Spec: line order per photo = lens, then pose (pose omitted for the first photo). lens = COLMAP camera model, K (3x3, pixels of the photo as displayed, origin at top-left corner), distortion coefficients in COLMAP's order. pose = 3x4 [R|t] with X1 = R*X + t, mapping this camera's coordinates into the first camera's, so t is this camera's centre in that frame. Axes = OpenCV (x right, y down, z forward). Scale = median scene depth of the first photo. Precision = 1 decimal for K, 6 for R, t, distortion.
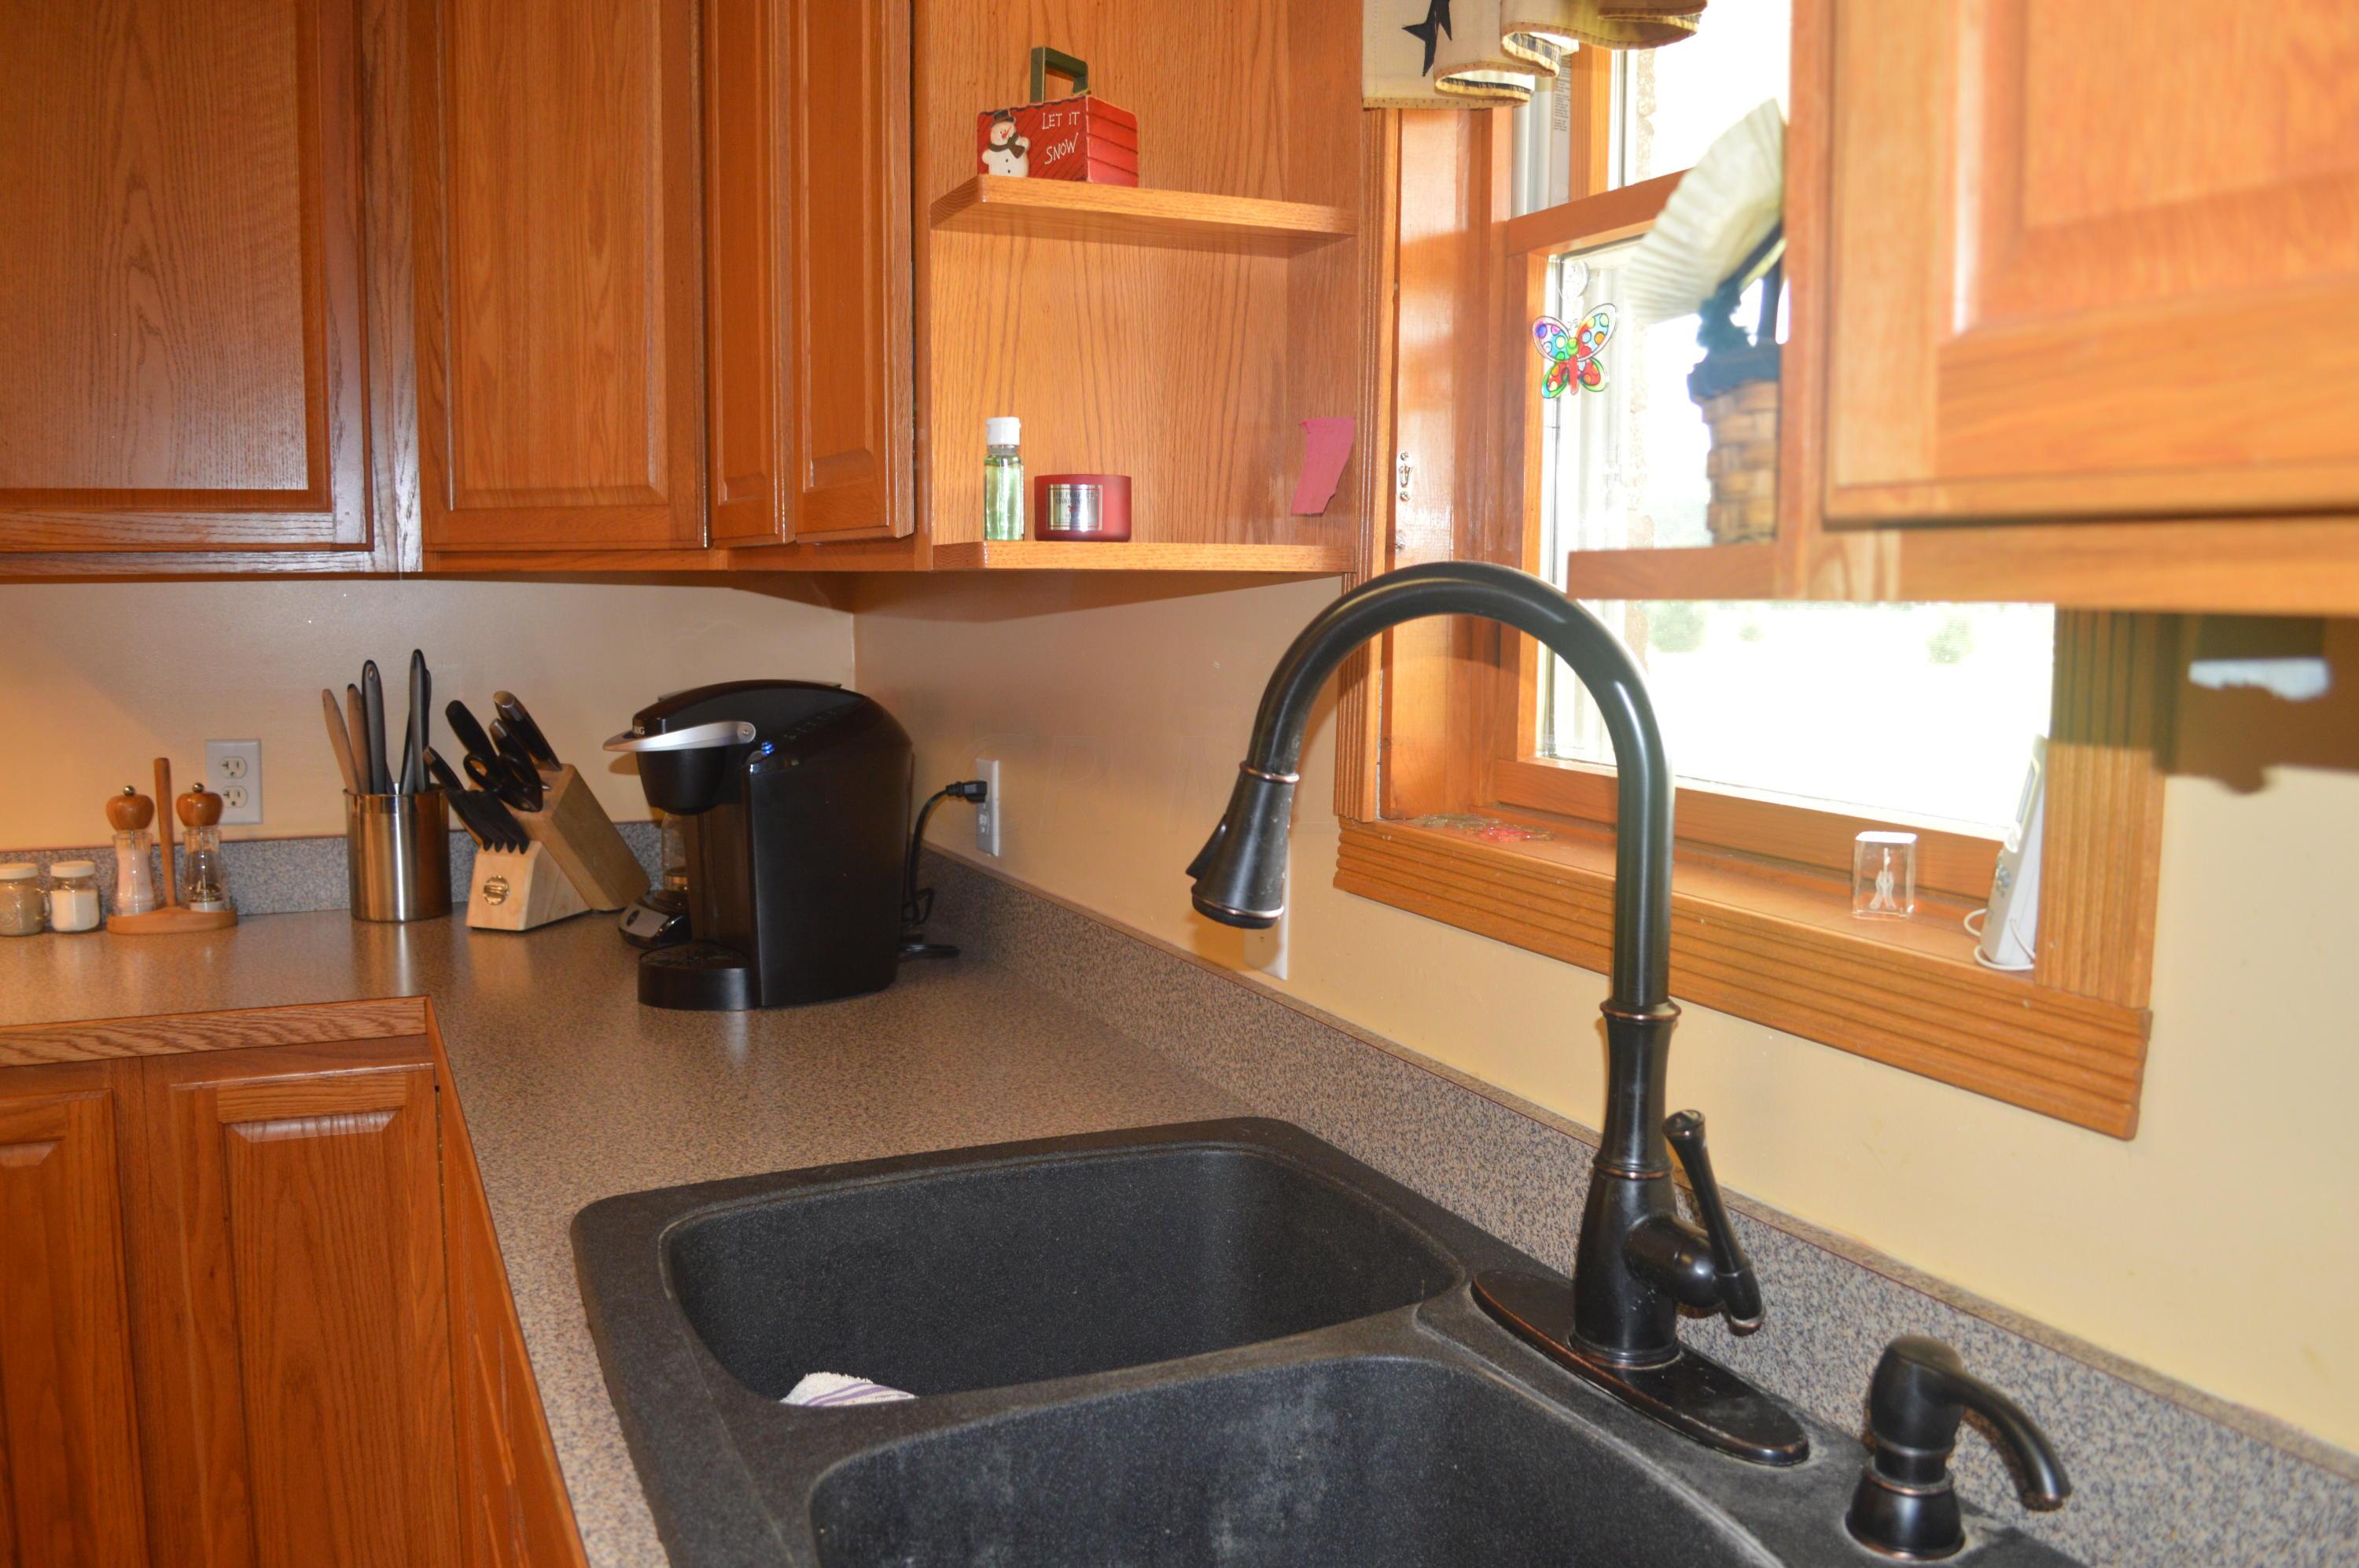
lens RADIAL K [[1910.1, 0, 1179.5], [0, 1910.1, 784.0], [0, 0, 1]] dist [-0.059340, 0.006170]
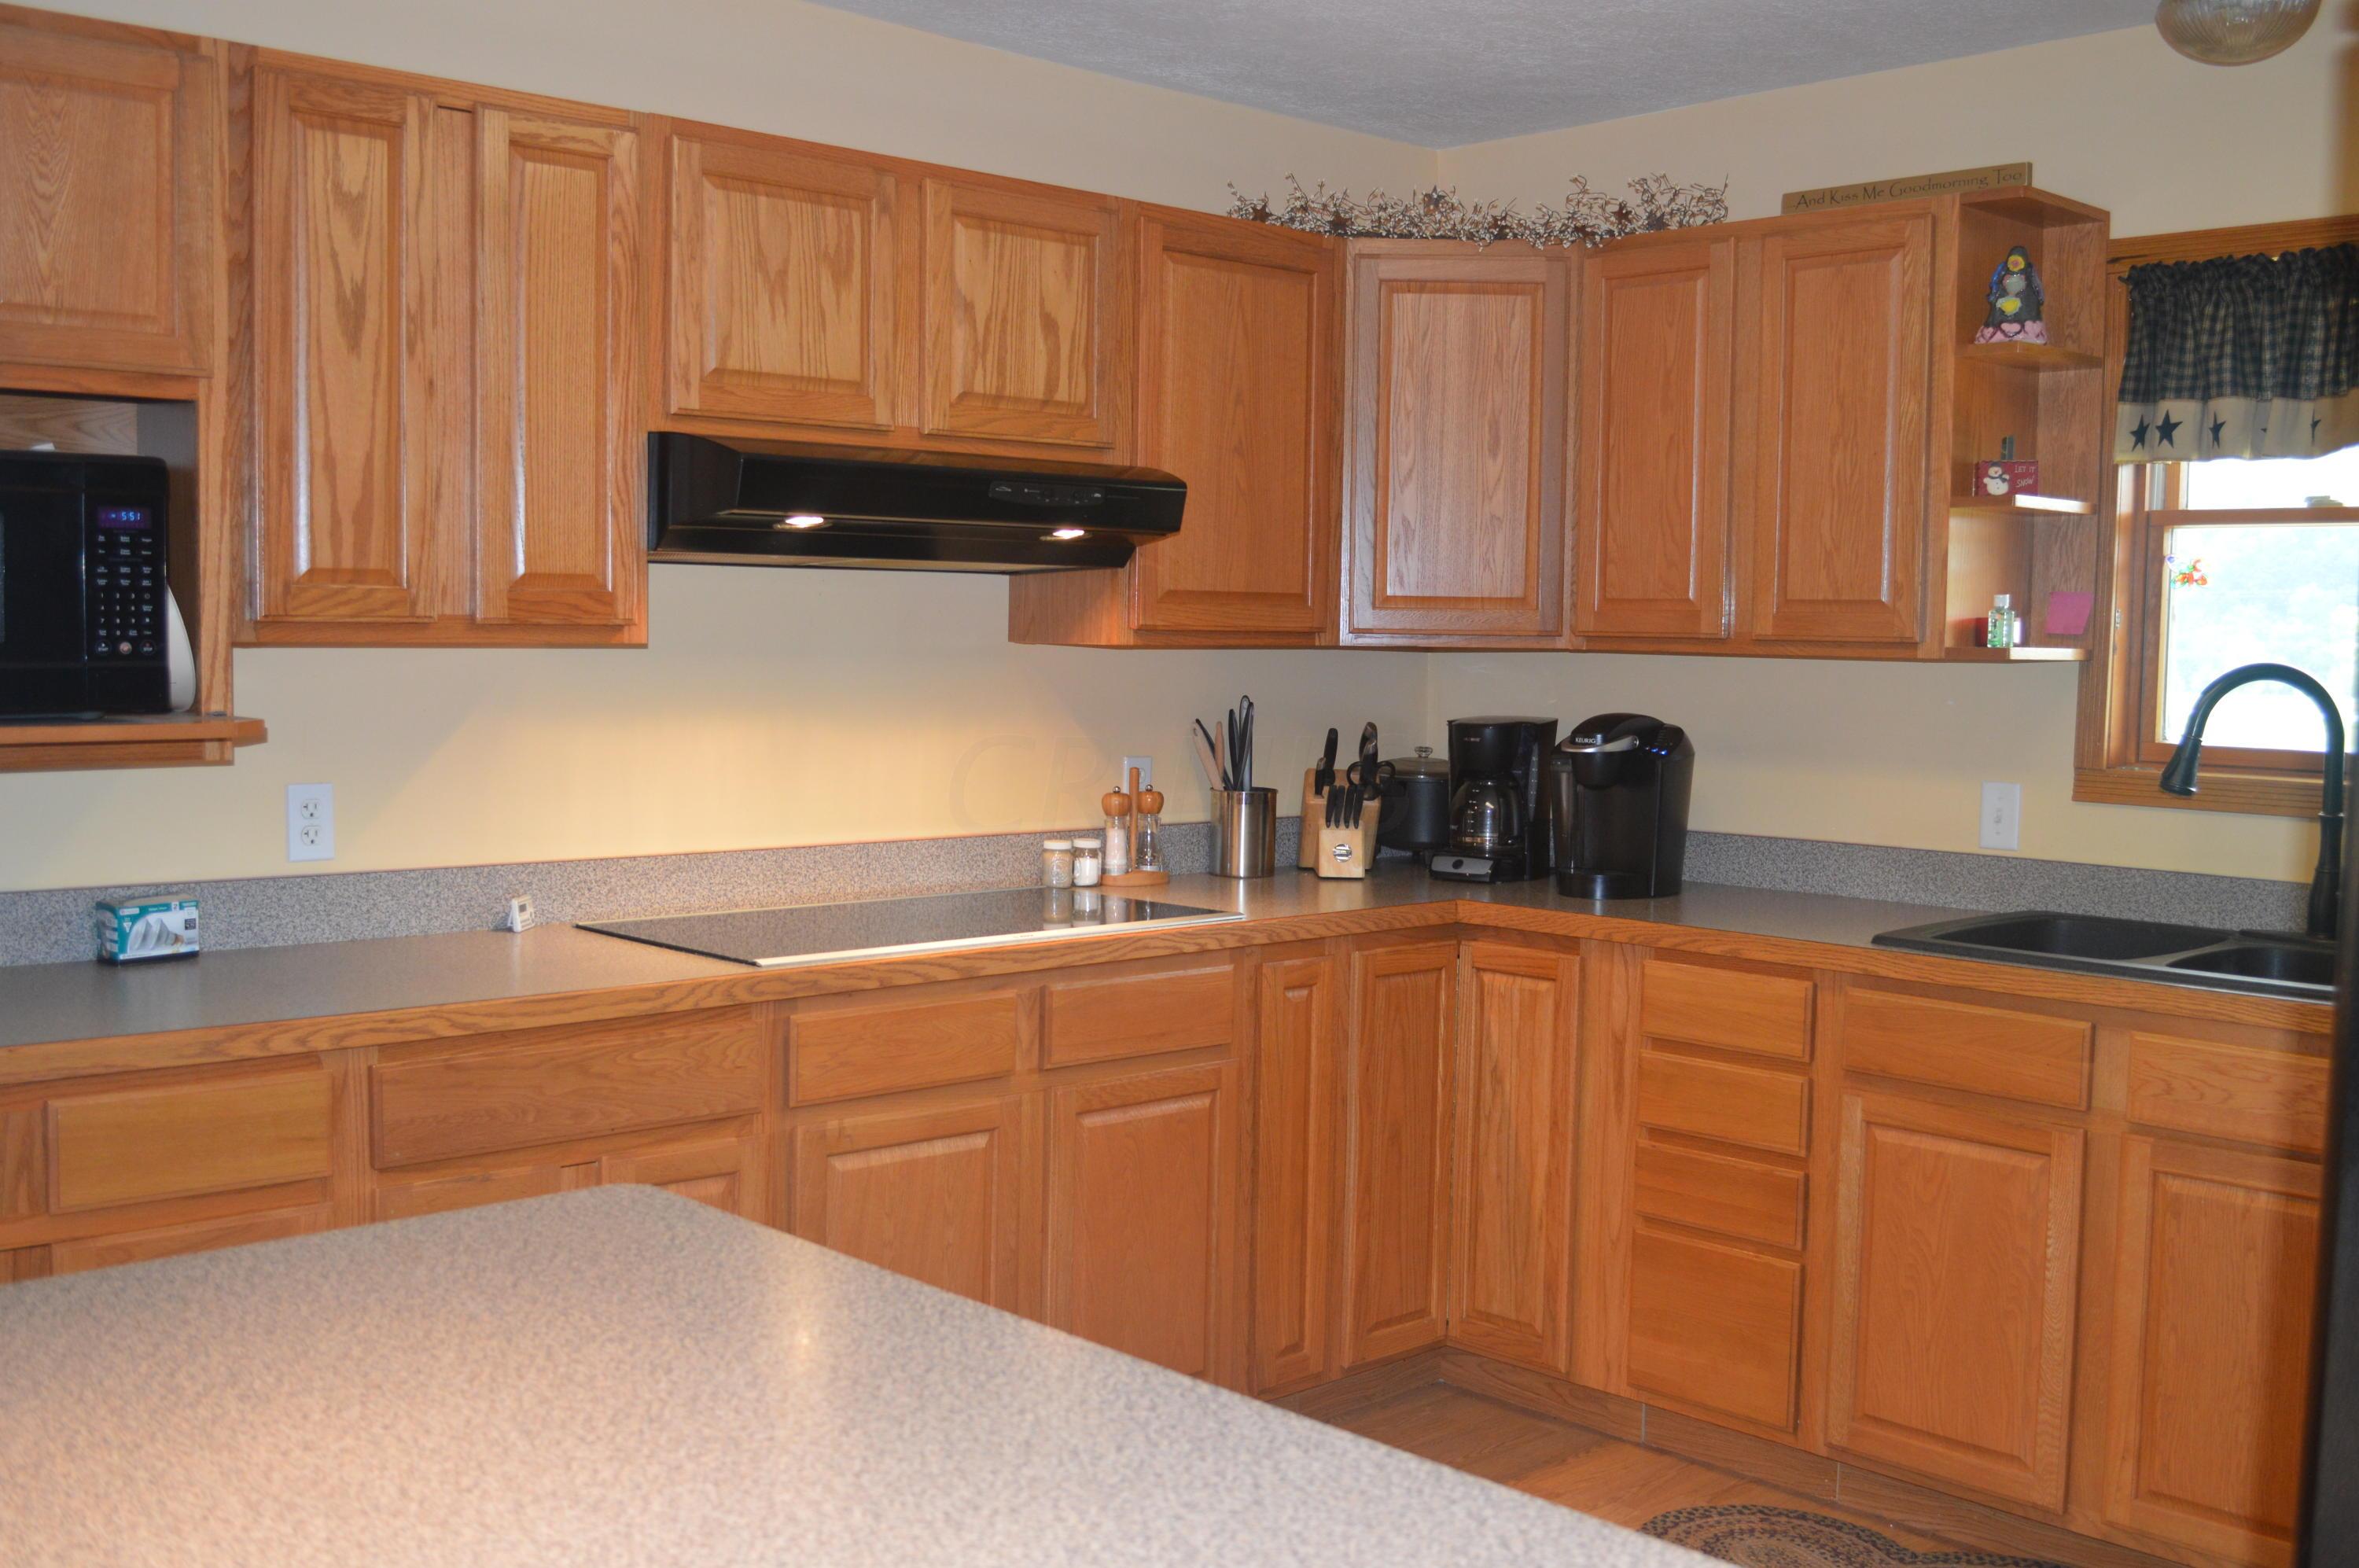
lens RADIAL K [[2336.3, 0, 1179.5], [0, 2336.3, 784.0], [0, 0, 1]] dist [-0.014184, -0.012564]
pose [[0.934411, -0.019277, 0.355674, -1.271022], [0.028634, 0.999368, -0.021062, 0.042911], [-0.355043, 0.029865, 0.934373, -0.804478]]
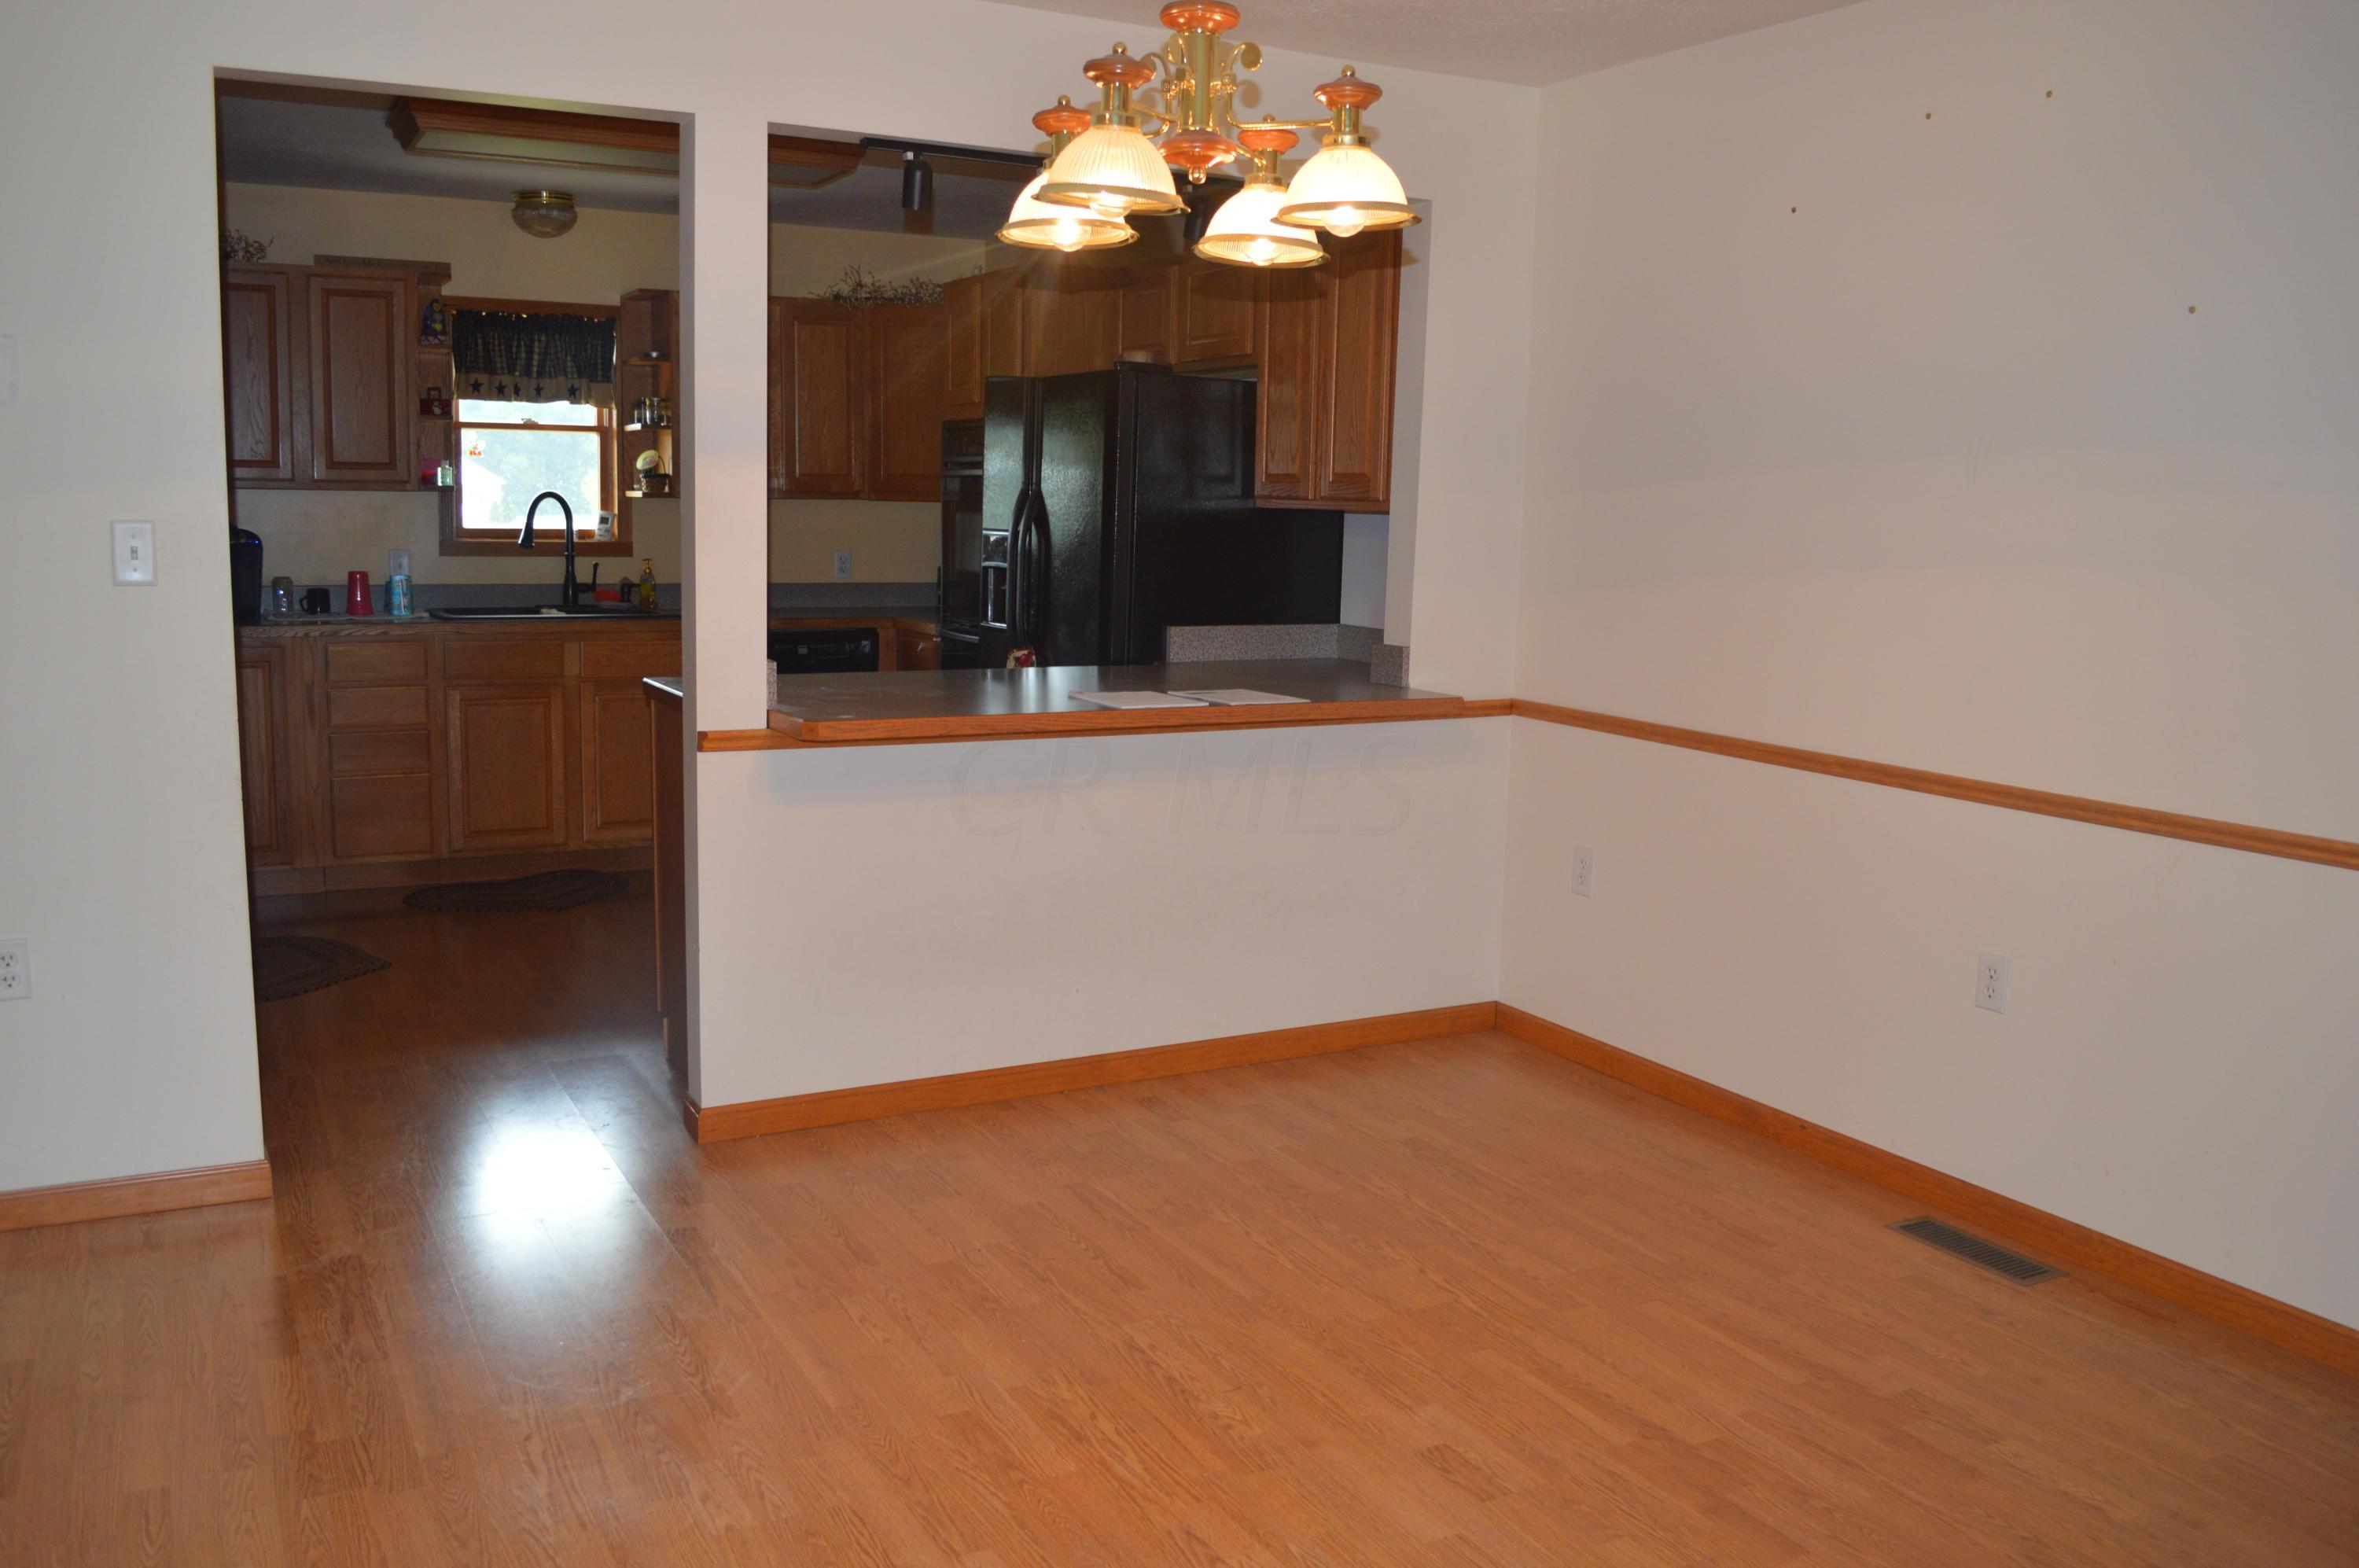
lens RADIAL K [[1910.1, 0, 1179.5], [0, 1910.1, 784.0], [0, 0, 1]] dist [-0.059340, 0.006170]
pose [[-0.094347, -0.158130, 0.982901, -3.391792], [0.077050, 0.983183, 0.165571, -0.019409], [-0.992553, 0.091354, -0.080577, -0.273566]]
